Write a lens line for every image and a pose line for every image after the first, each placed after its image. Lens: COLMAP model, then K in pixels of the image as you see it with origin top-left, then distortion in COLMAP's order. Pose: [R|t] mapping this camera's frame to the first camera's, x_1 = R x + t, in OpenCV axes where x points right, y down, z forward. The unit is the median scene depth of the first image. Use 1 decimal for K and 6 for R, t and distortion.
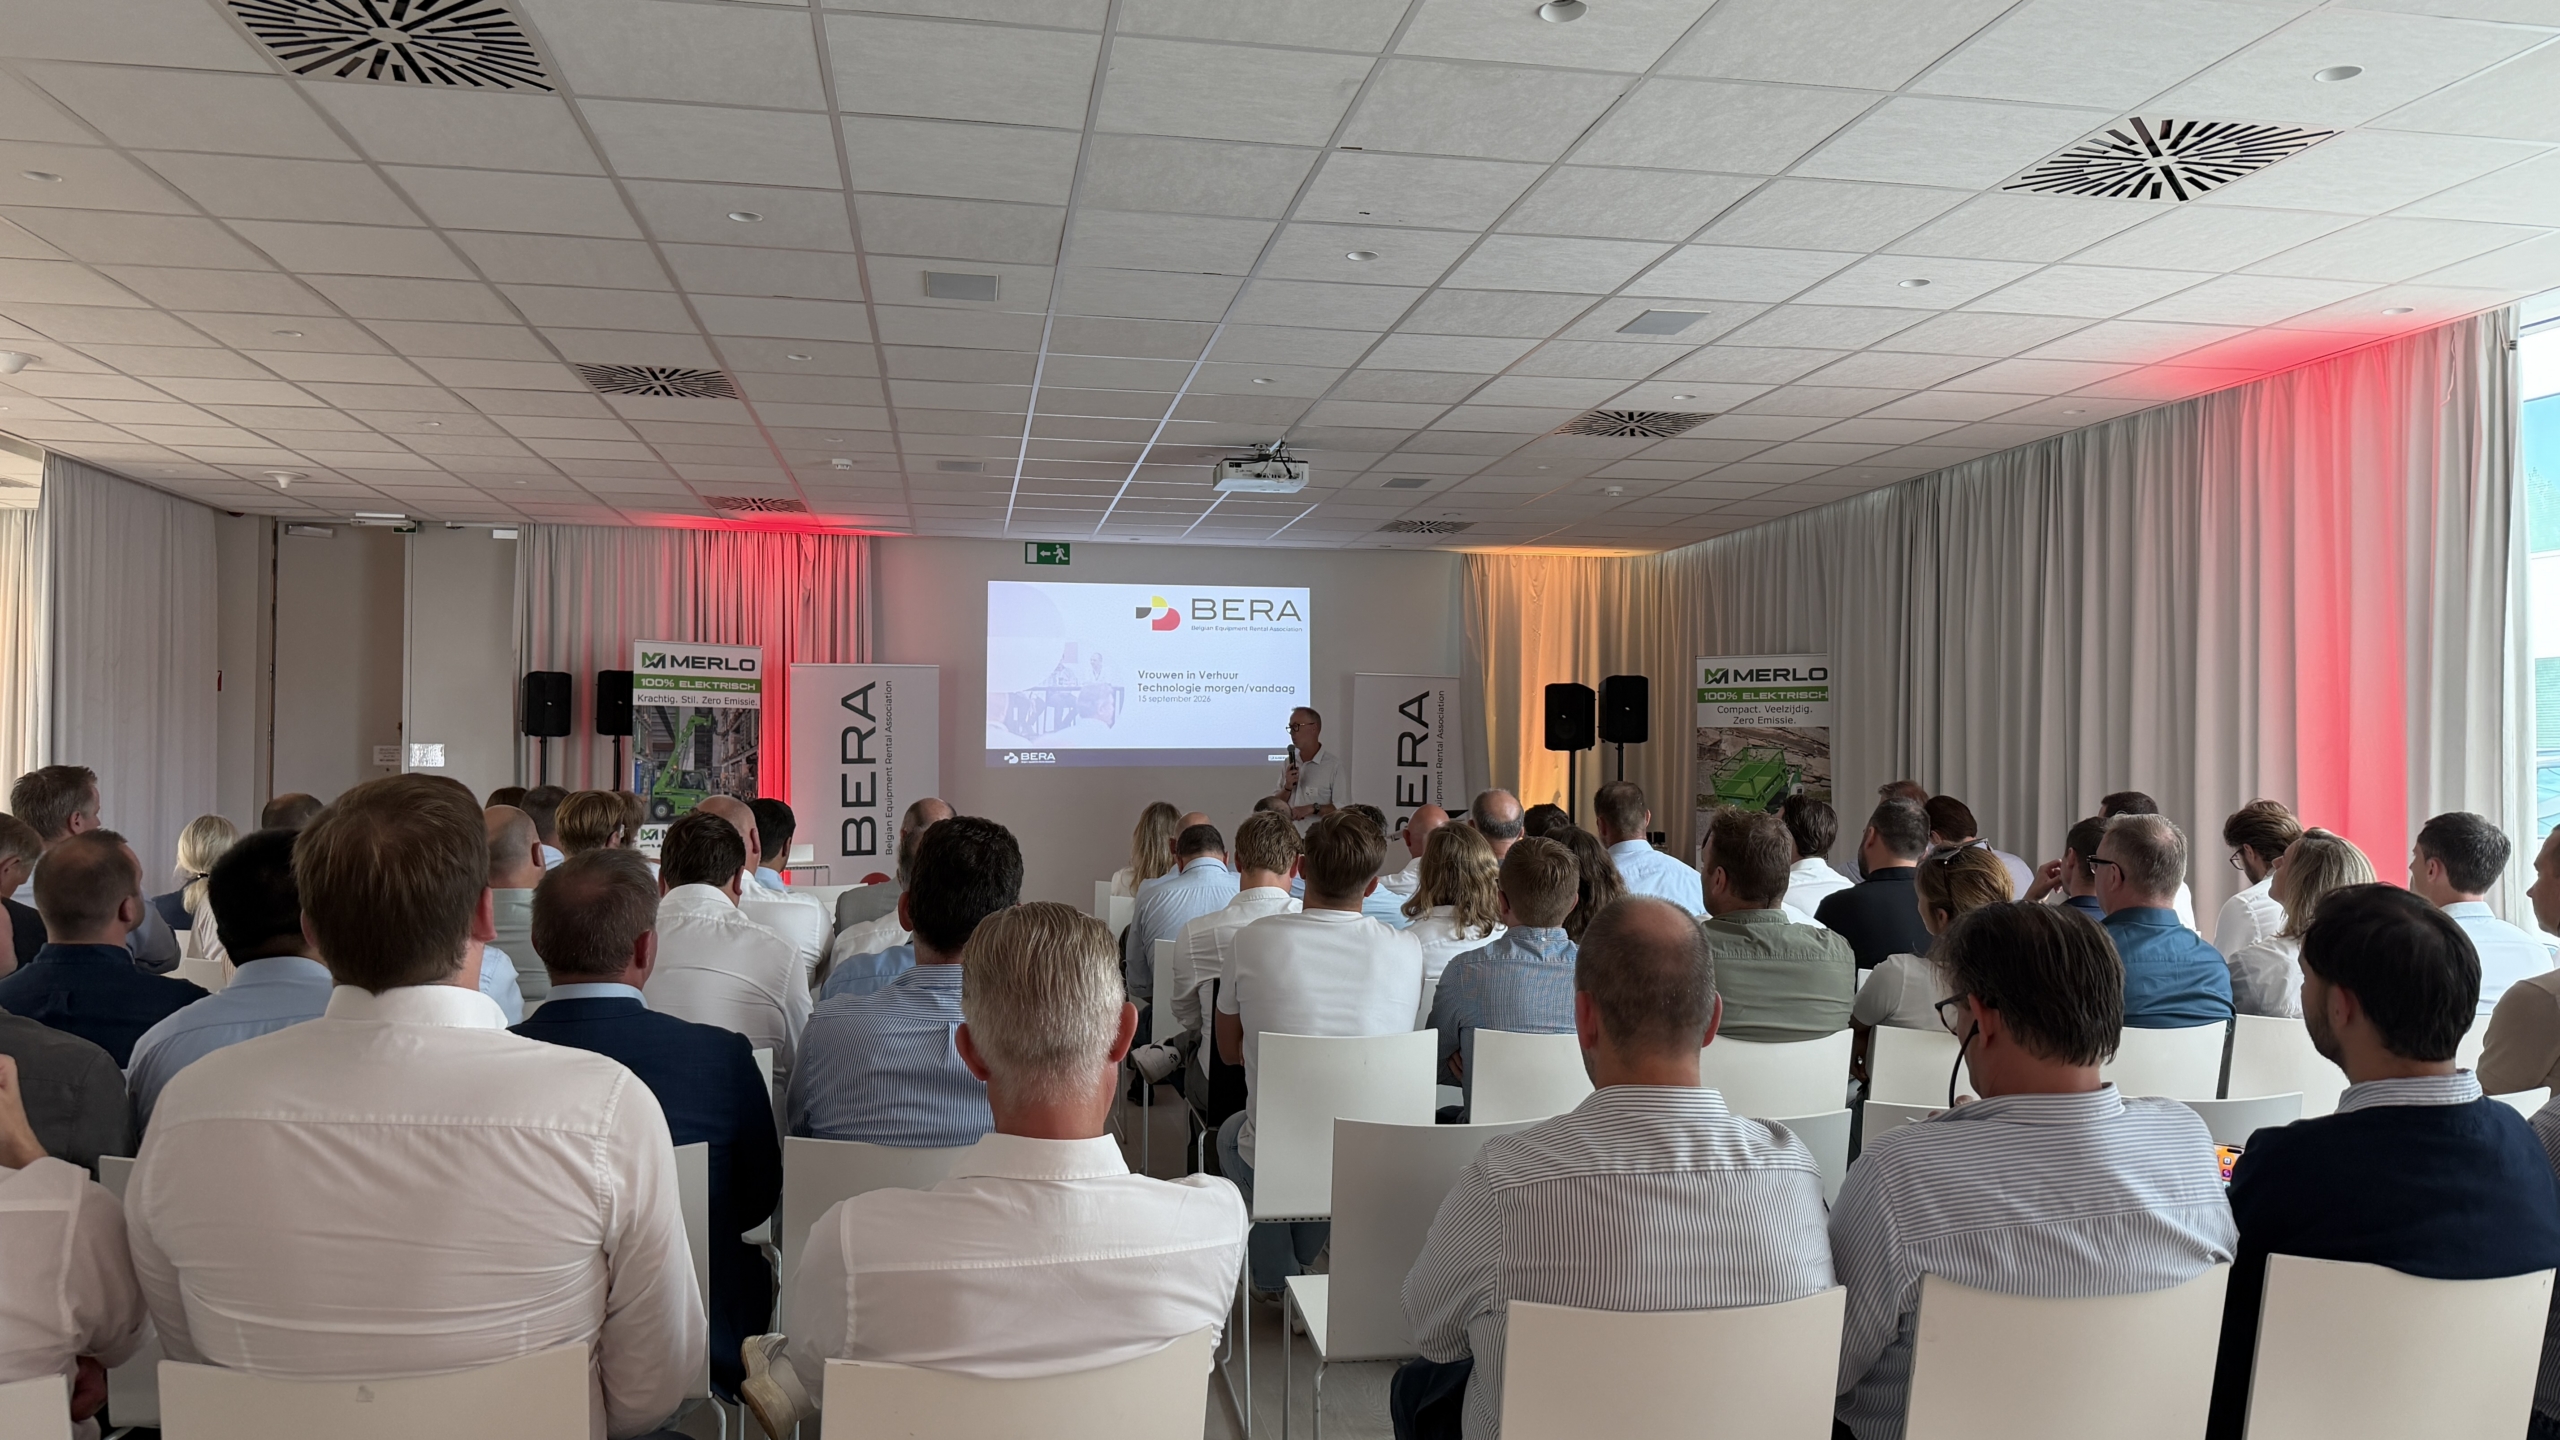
lens RADIAL K [[1774.8, 0, 1280.0], [0, 1774.8, 720.0], [0, 0, 1]] dist [0.162791, -0.285547]
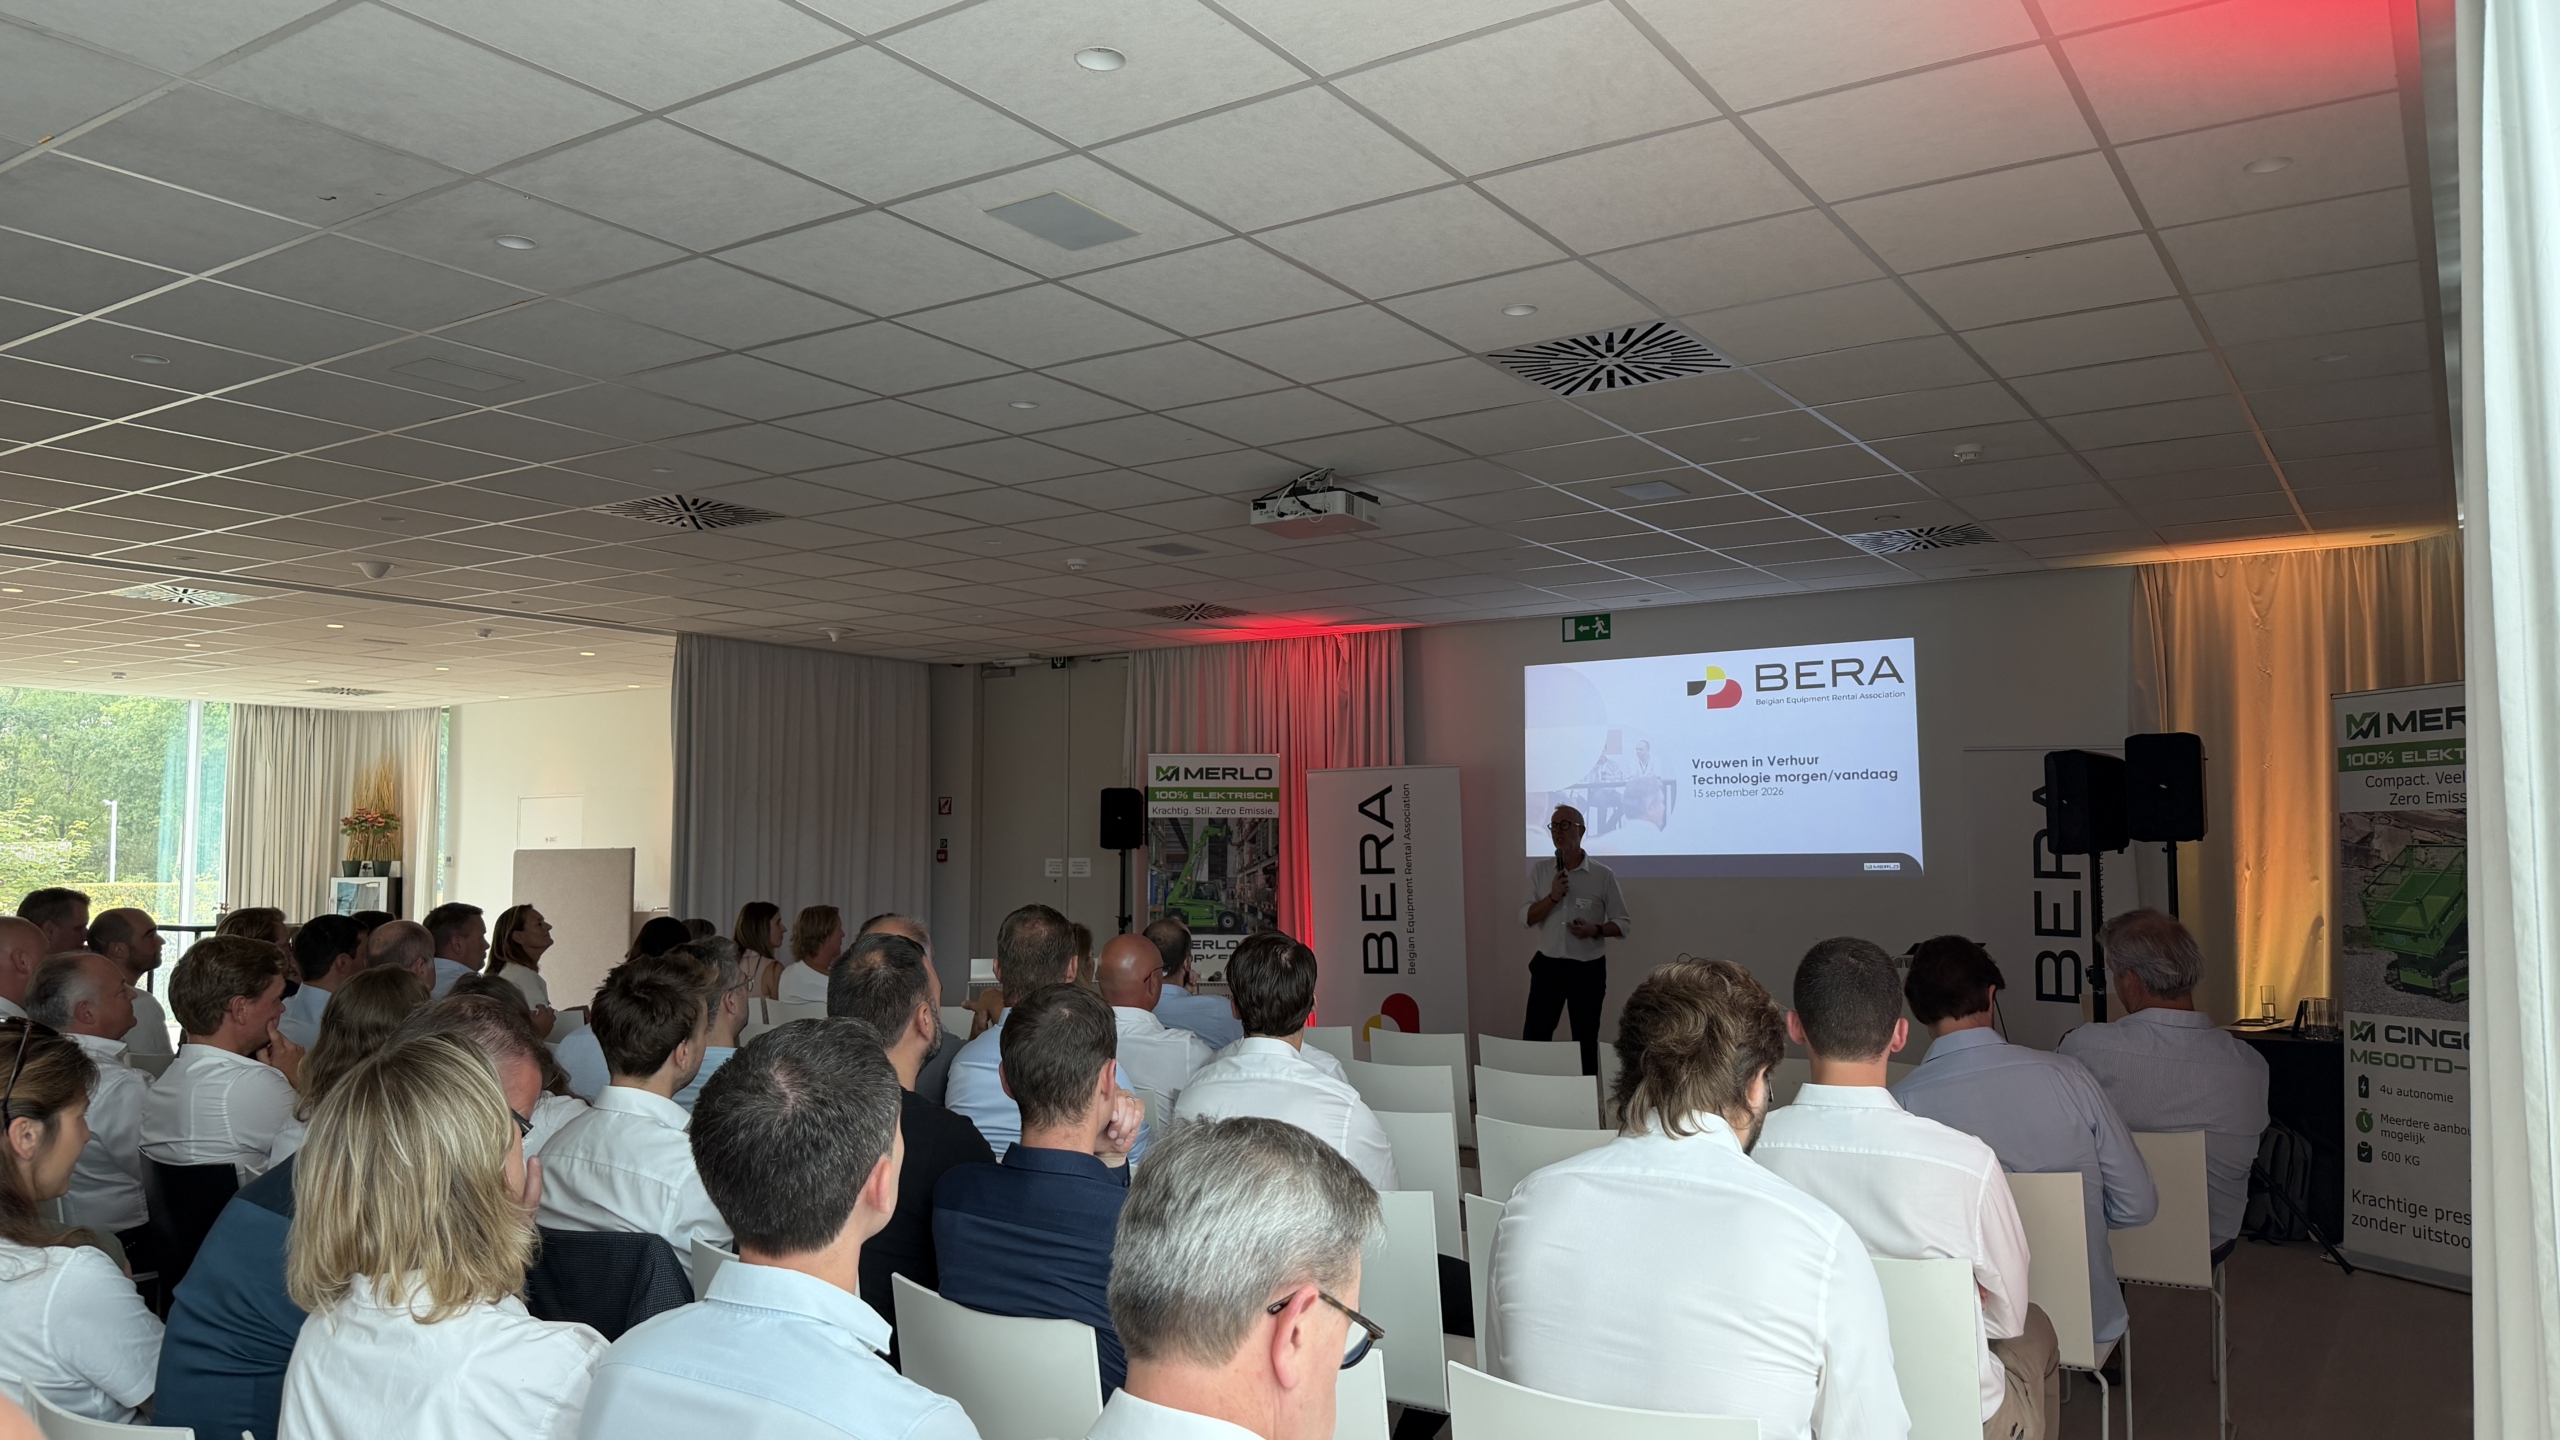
lens RADIAL K [[1774.8, 0, 1280.0], [0, 1774.8, 720.0], [0, 0, 1]] dist [0.162791, -0.285547]
pose [[0.723523, -0.062602, -0.687456, 0.388513], [0.021885, 0.997459, -0.067799, 0.006368], [0.689954, 0.034009, 0.723054, 0.308701]]
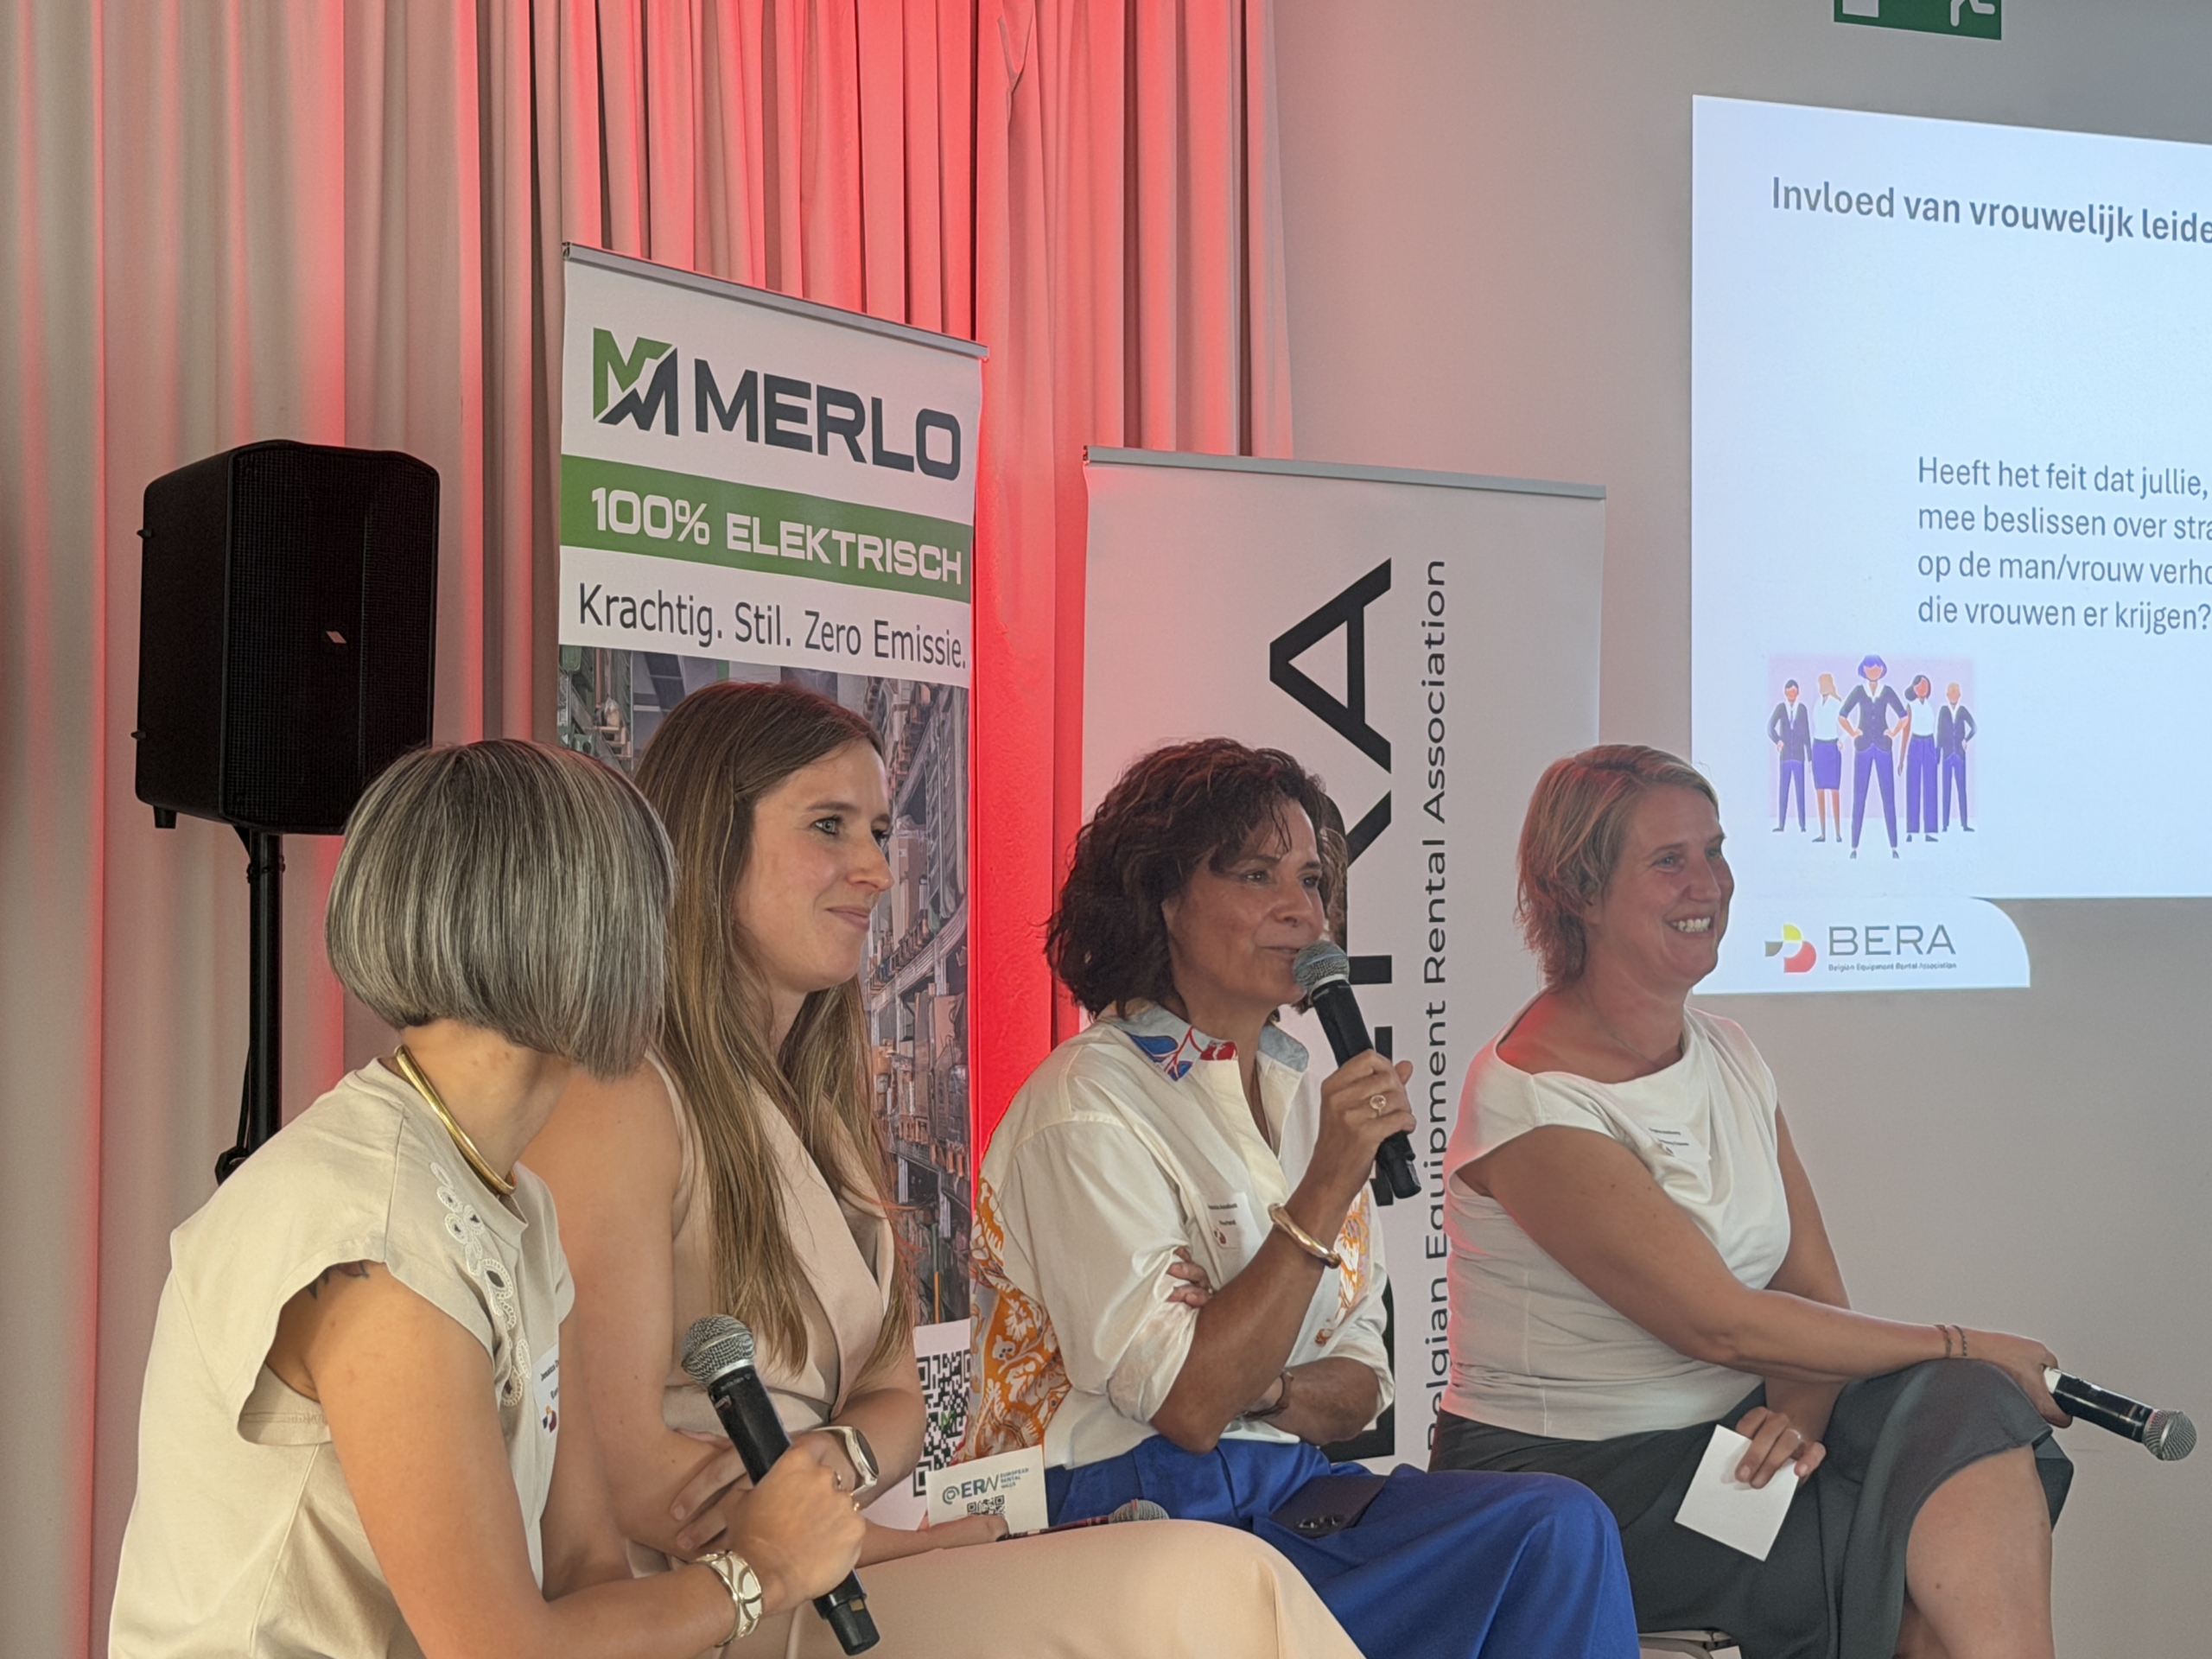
lens RADIAL K [[4395.6, 0, 1115.9], [0, 4395.6, 838.3], [0, 0, 1]] dist [0.146075, -0.035032]
pose [[0.949810, -0.000539, 0.312828, -0.426686], [0.000793, 0.999999, -0.000683, 0.009428], [-0.312827, 0.000896, 0.949810, 0.588386]]
